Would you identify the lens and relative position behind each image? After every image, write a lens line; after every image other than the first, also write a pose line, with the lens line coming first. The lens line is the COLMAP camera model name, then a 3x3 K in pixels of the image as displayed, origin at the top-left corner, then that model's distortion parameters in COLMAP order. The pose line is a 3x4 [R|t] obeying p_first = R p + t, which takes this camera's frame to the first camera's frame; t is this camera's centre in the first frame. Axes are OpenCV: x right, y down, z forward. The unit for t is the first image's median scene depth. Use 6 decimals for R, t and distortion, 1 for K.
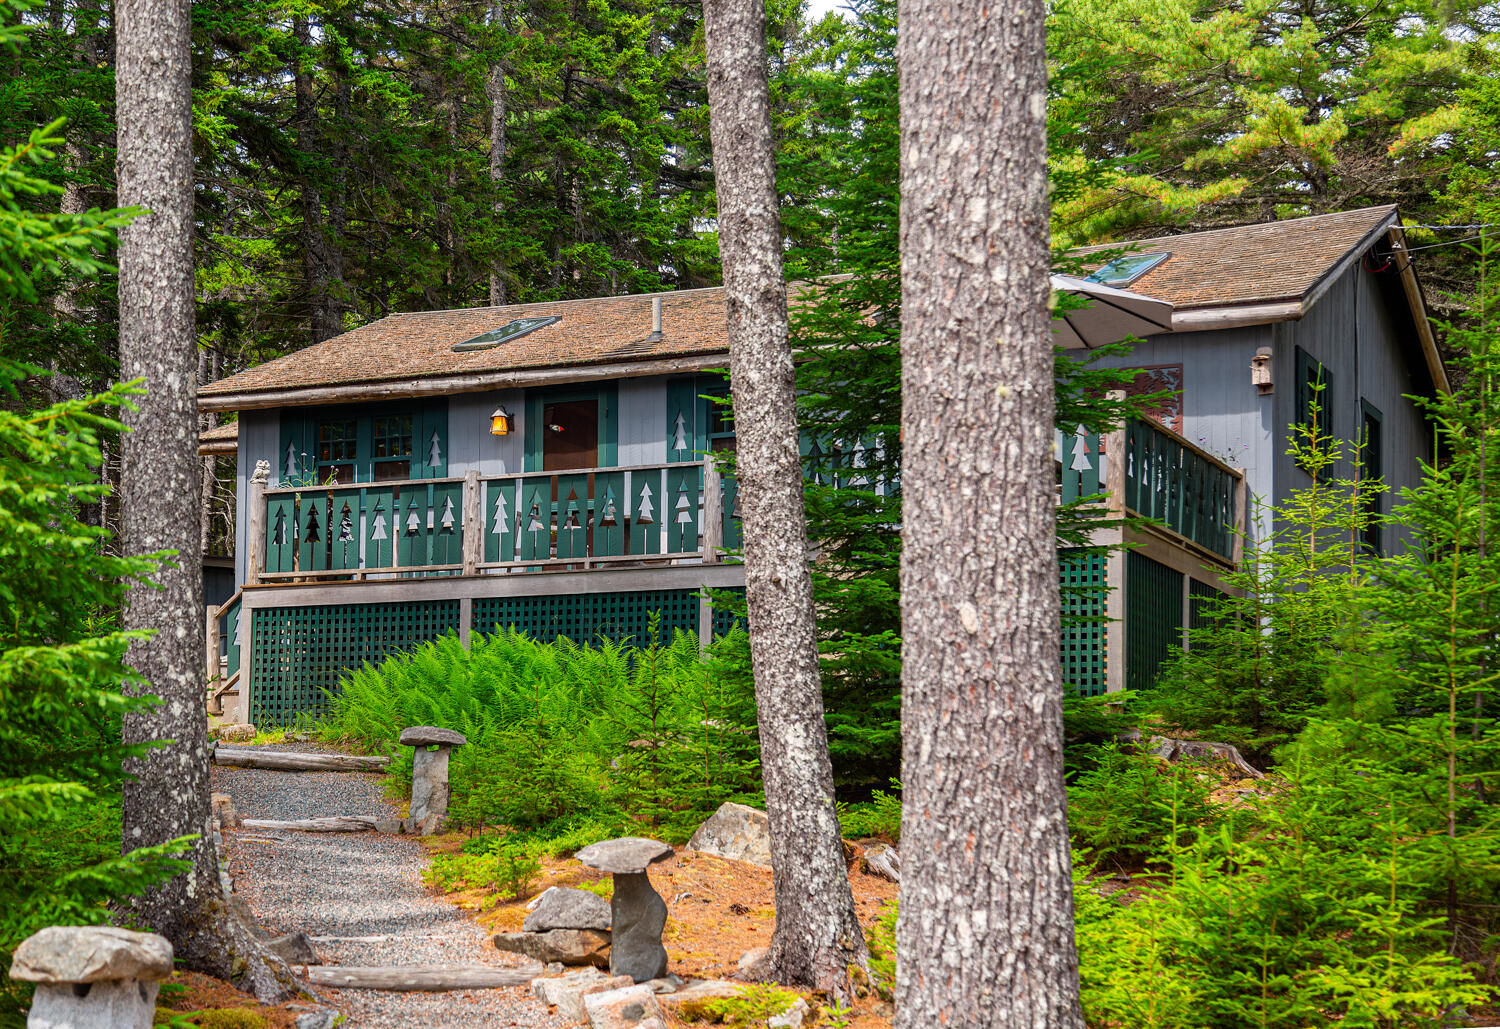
lens RADIAL K [[2539.4, 0, 670.7], [0, 2539.4, 635.7], [0, 0, 1]] dist [0.049172, 0.000000]
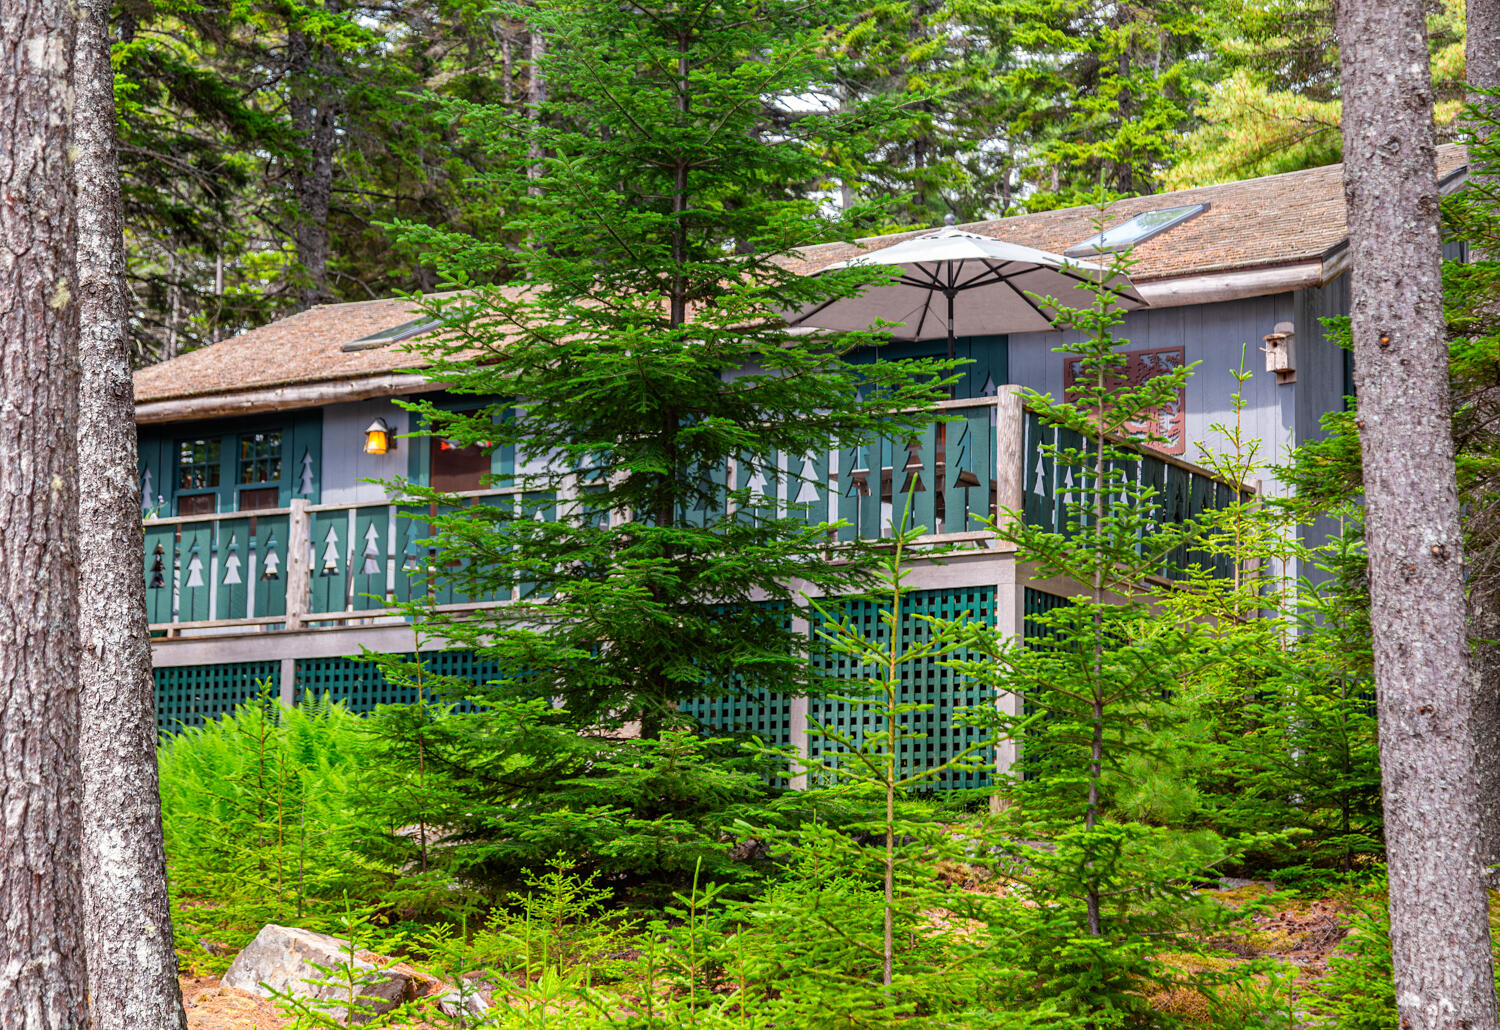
lens RADIAL K [[3166.8, 0, 596.7], [0, 3166.8, 484.3], [0, 0, 1]] dist [0.062031, 0.000000]
pose [[0.987948, -0.018550, -0.153672, 0.175240], [0.008510, 0.997801, -0.065736, -0.003115], [0.154554, 0.063636, 0.985933, 0.024178]]
